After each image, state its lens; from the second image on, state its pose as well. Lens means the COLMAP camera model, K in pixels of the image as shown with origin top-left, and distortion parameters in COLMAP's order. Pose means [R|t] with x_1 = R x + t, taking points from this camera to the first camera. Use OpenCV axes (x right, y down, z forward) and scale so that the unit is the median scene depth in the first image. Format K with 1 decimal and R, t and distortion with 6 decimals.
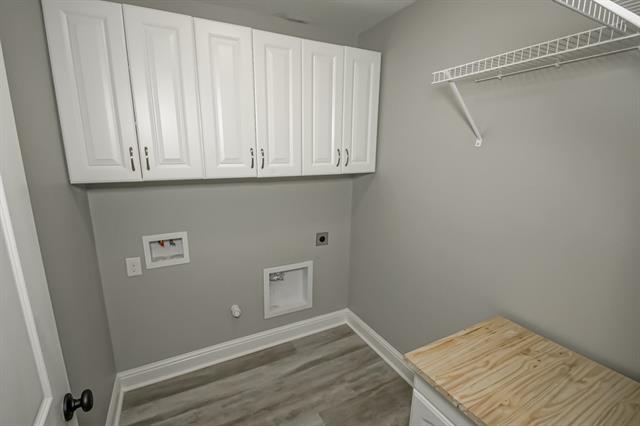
lens RADIAL K [[283.4, 0, 304.7], [0, 283.4, 213.4], [0, 0, 1]] dist [-0.011258, -0.000206]
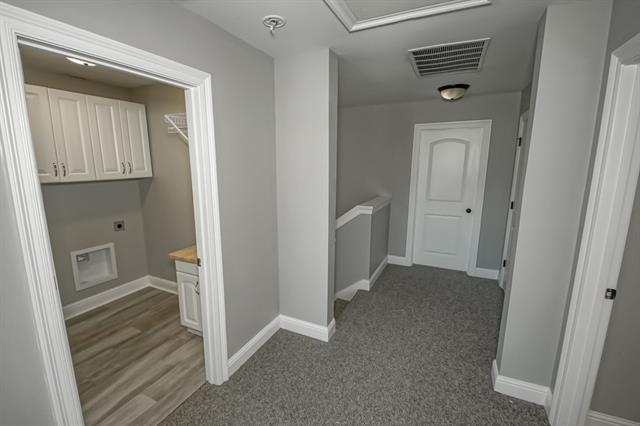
lens RADIAL K [[283.4, 0, 304.7], [0, 283.4, 213.4], [0, 0, 1]] dist [-0.011258, -0.000206]
pose [[0.791665, -0.115596, 0.599920, -0.049287], [0.136492, 0.990583, 0.010754, 0.164373], [-0.595513, 0.073370, 0.799988, -0.791991]]
